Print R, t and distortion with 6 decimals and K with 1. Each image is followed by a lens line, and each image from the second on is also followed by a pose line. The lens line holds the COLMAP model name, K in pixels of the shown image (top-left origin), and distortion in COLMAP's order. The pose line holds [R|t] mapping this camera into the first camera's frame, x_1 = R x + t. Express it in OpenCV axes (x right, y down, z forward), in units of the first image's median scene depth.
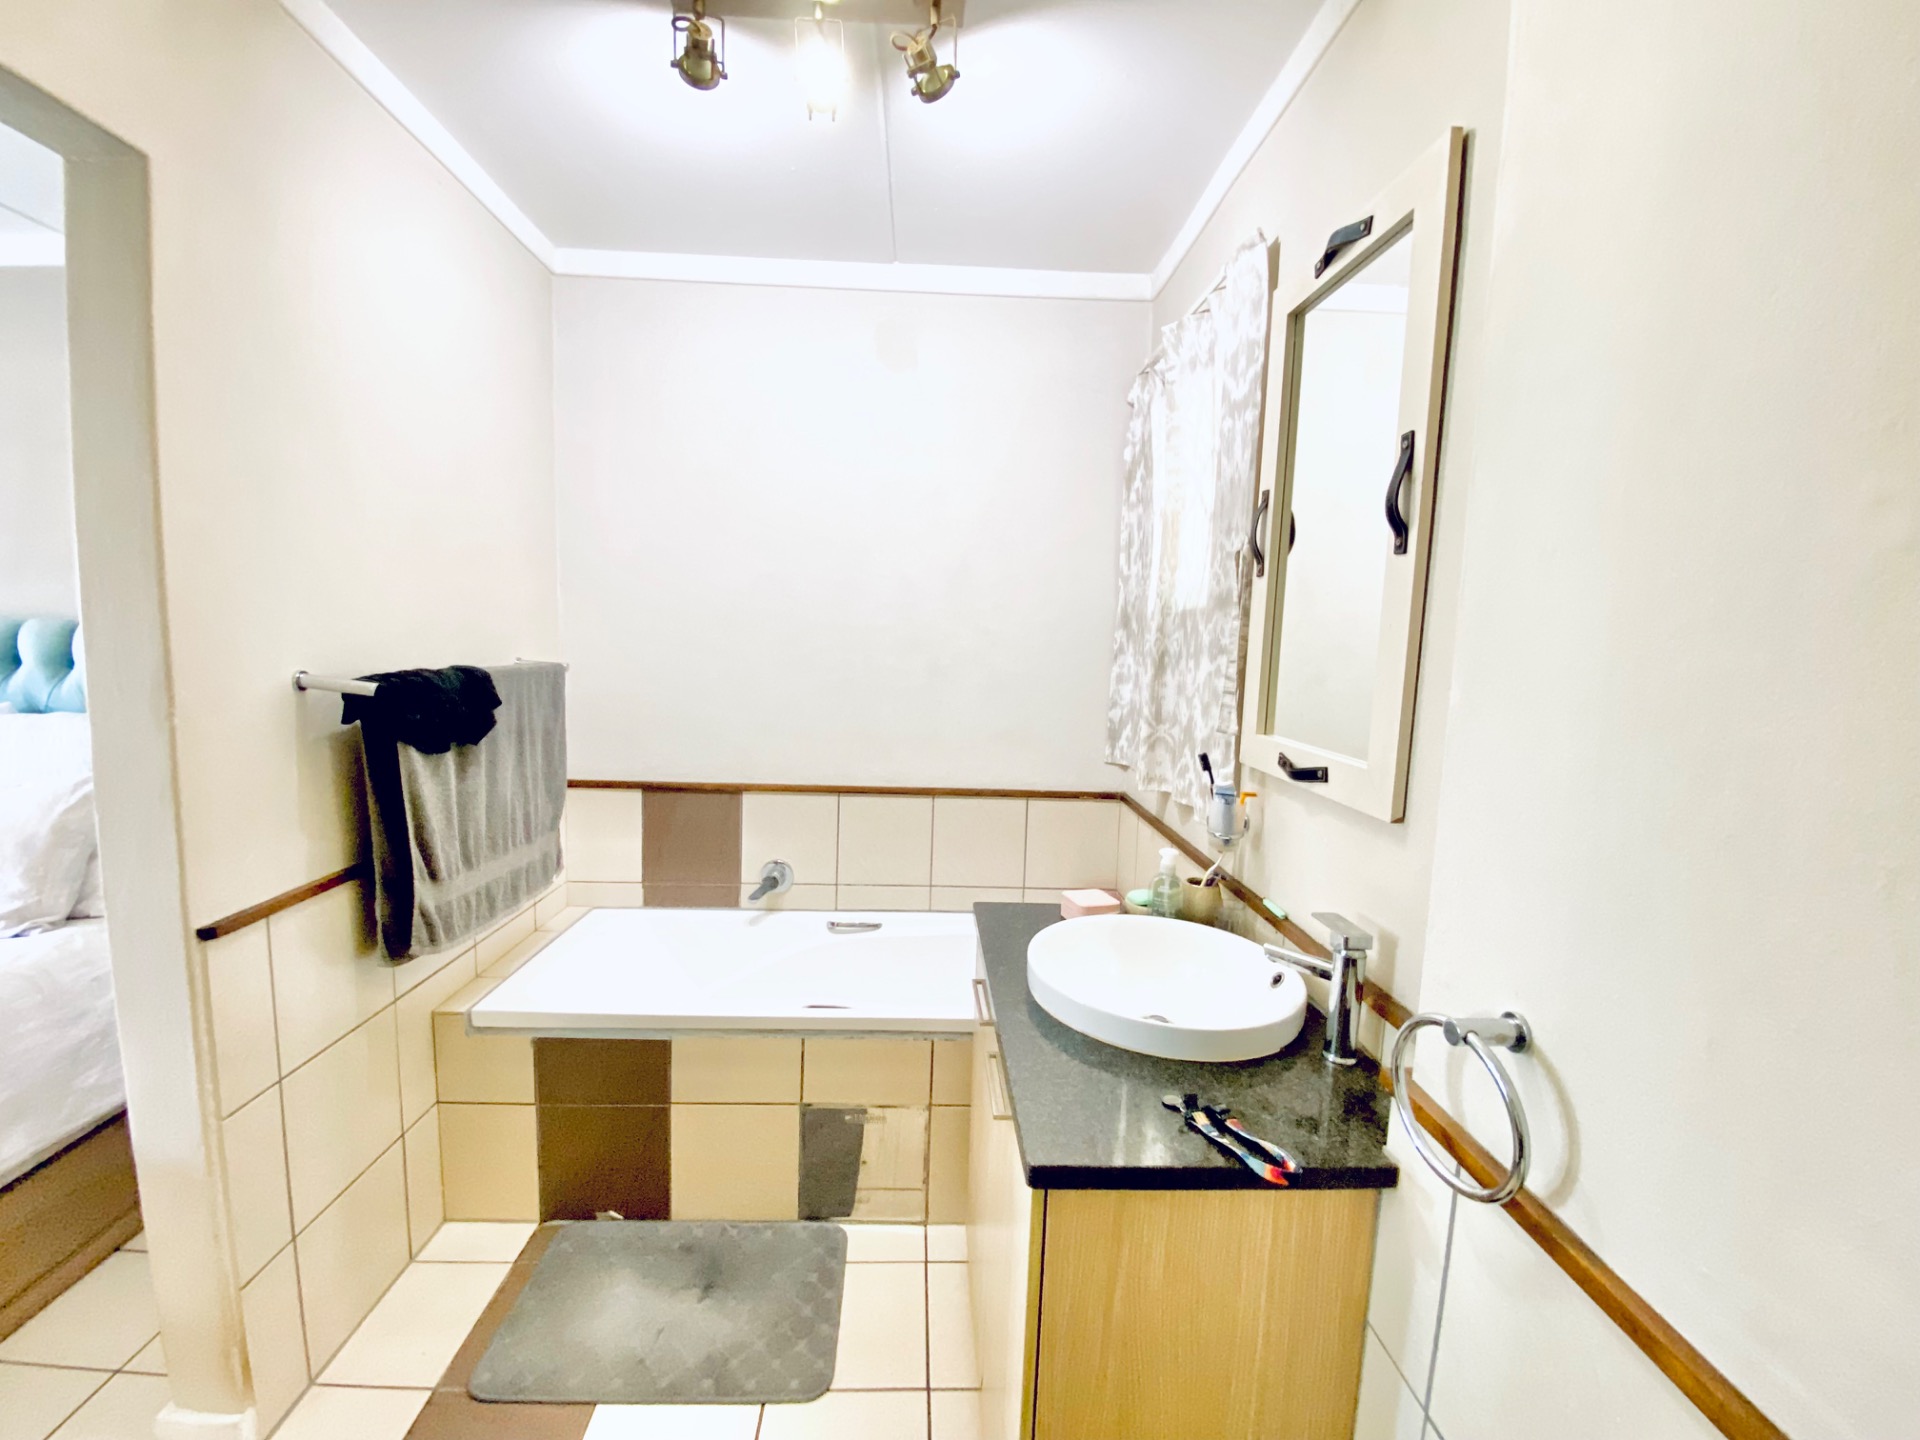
lens RADIAL K [[783.9, 0, 958.1], [0, 783.9, 725.5], [0, 0, 1]] dist [0.031342, -0.022799]
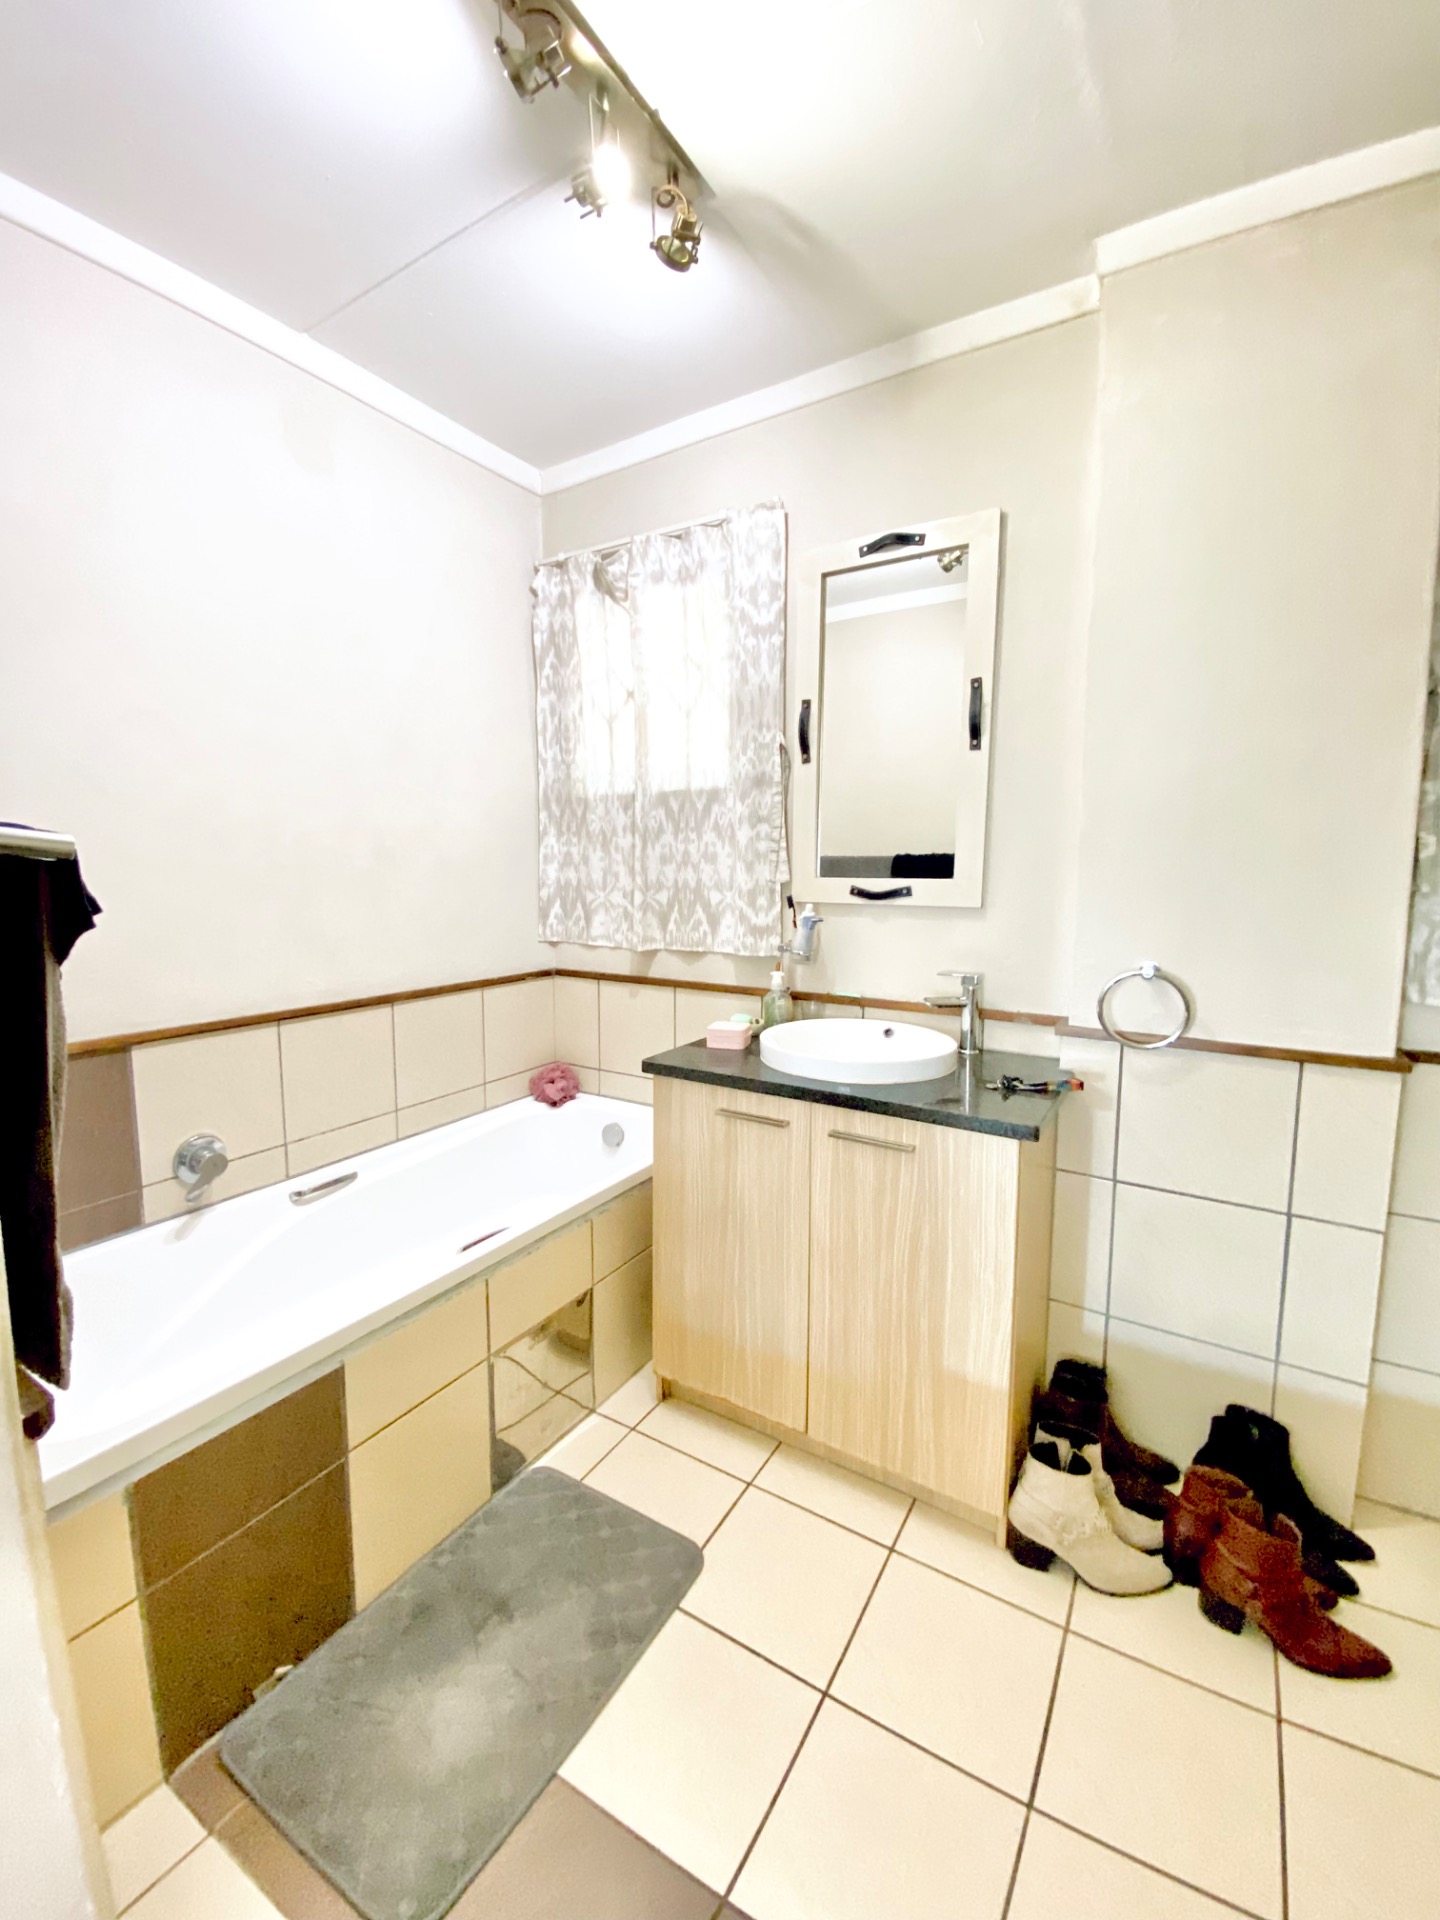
lens RADIAL K [[785.1, 0, 720.0], [0, 785.1, 960.0], [0, 0, 1]] dist [0.042961, -0.026506]
pose [[0.554023, -0.126503, 0.822834, -0.695825], [0.112230, 0.990714, 0.076747, 0.023044], [-0.824902, 0.049827, 0.563076, 0.295833]]
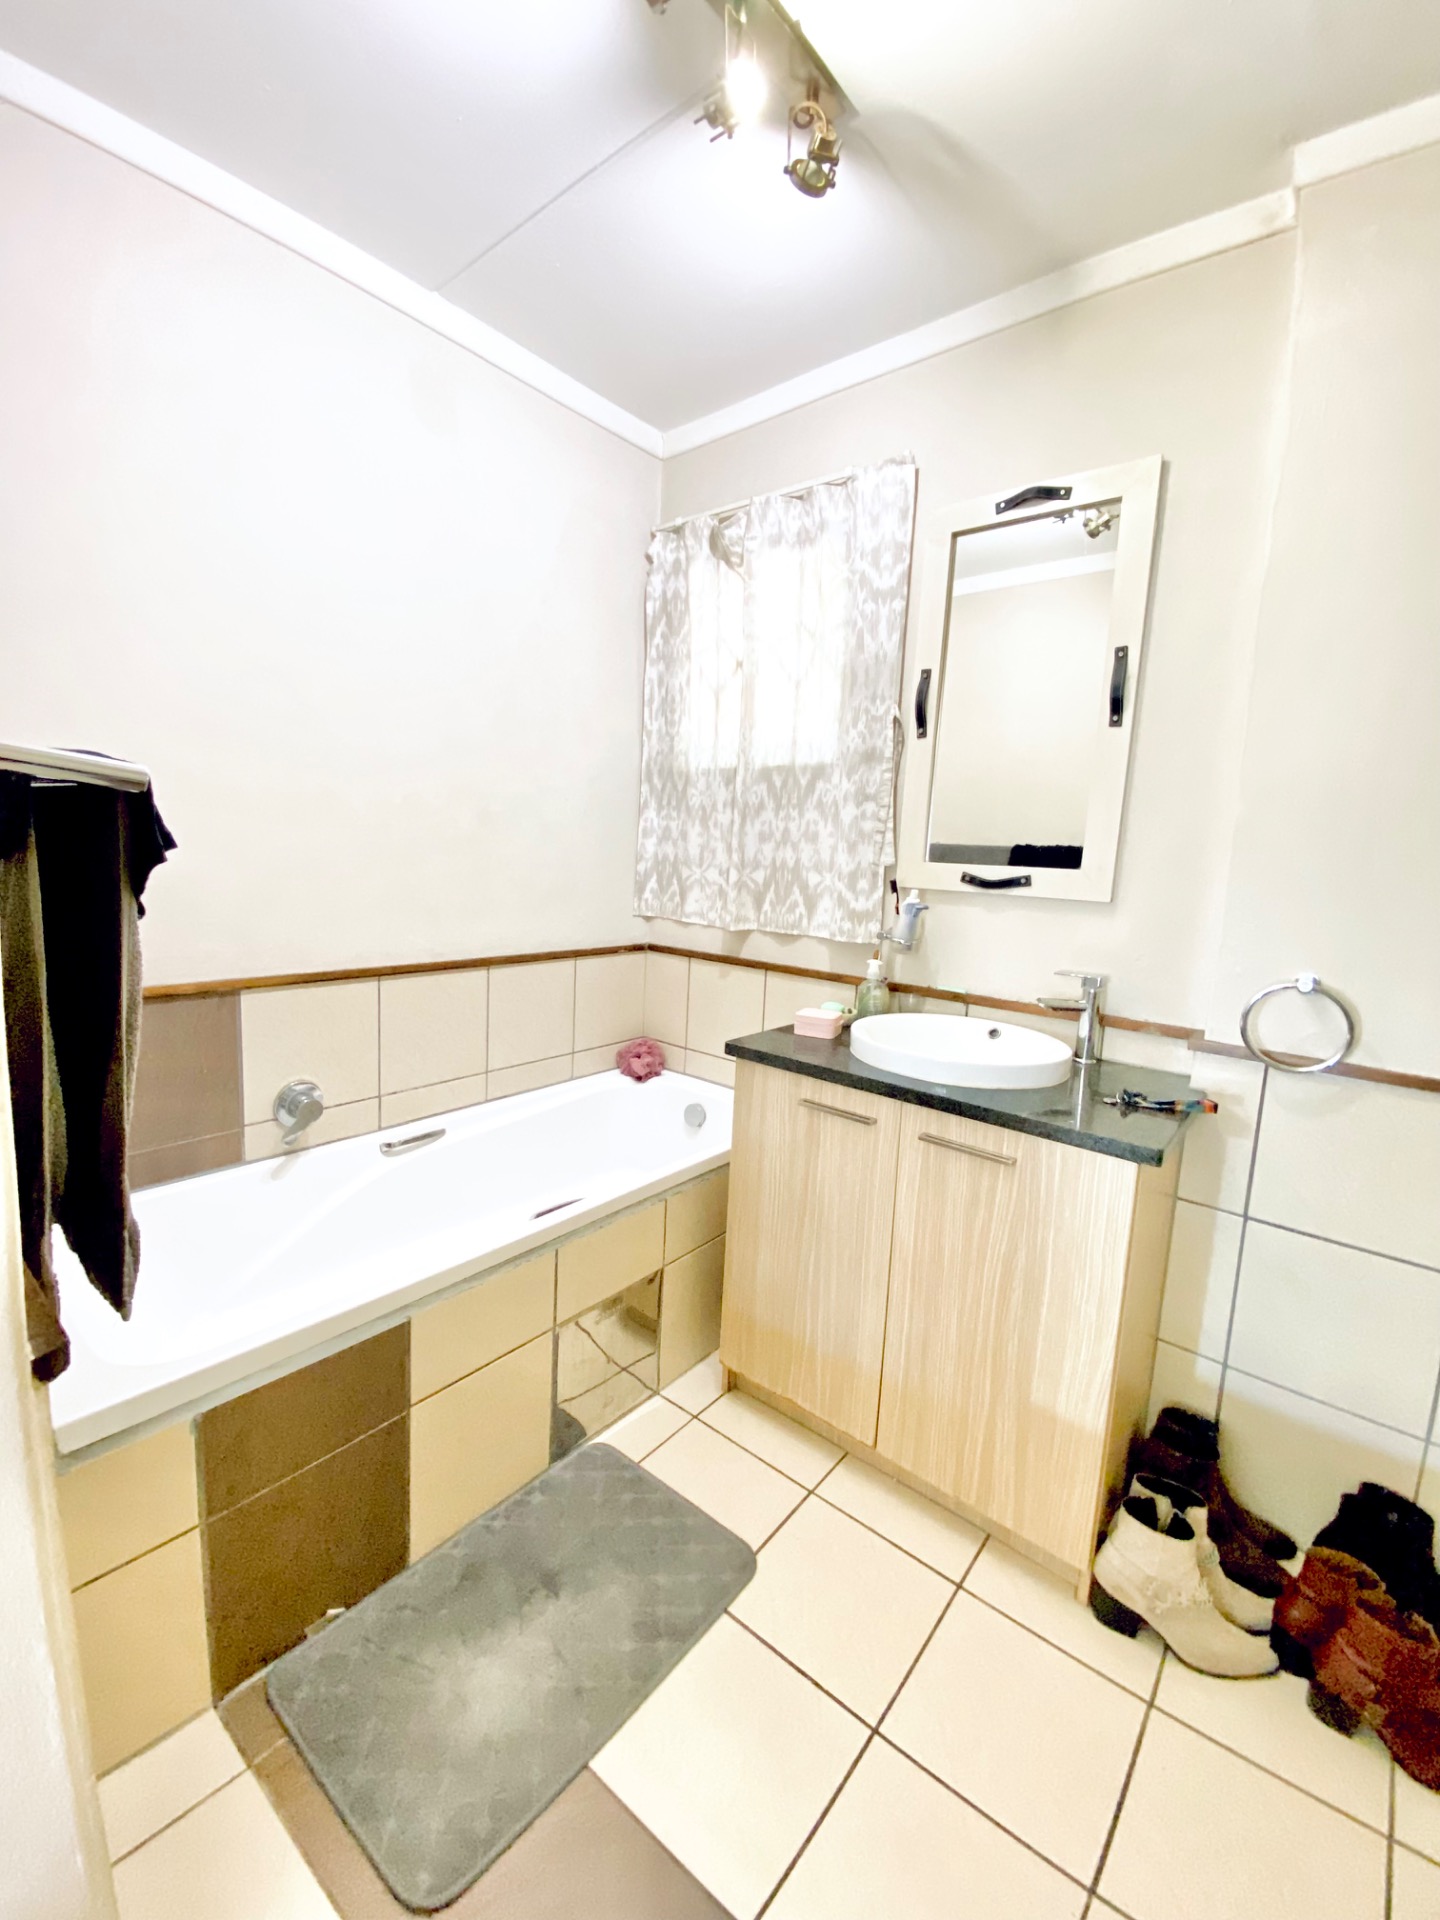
lens RADIAL K [[783.9, 0, 717.2], [0, 783.9, 958.4], [0, 0, 1]] dist [0.031342, -0.022799]
pose [[0.663865, -0.101493, 0.740934, -0.653306], [0.061487, 0.994801, 0.081177, 0.033932], [-0.745321, -0.008333, 0.666654, 0.315014]]
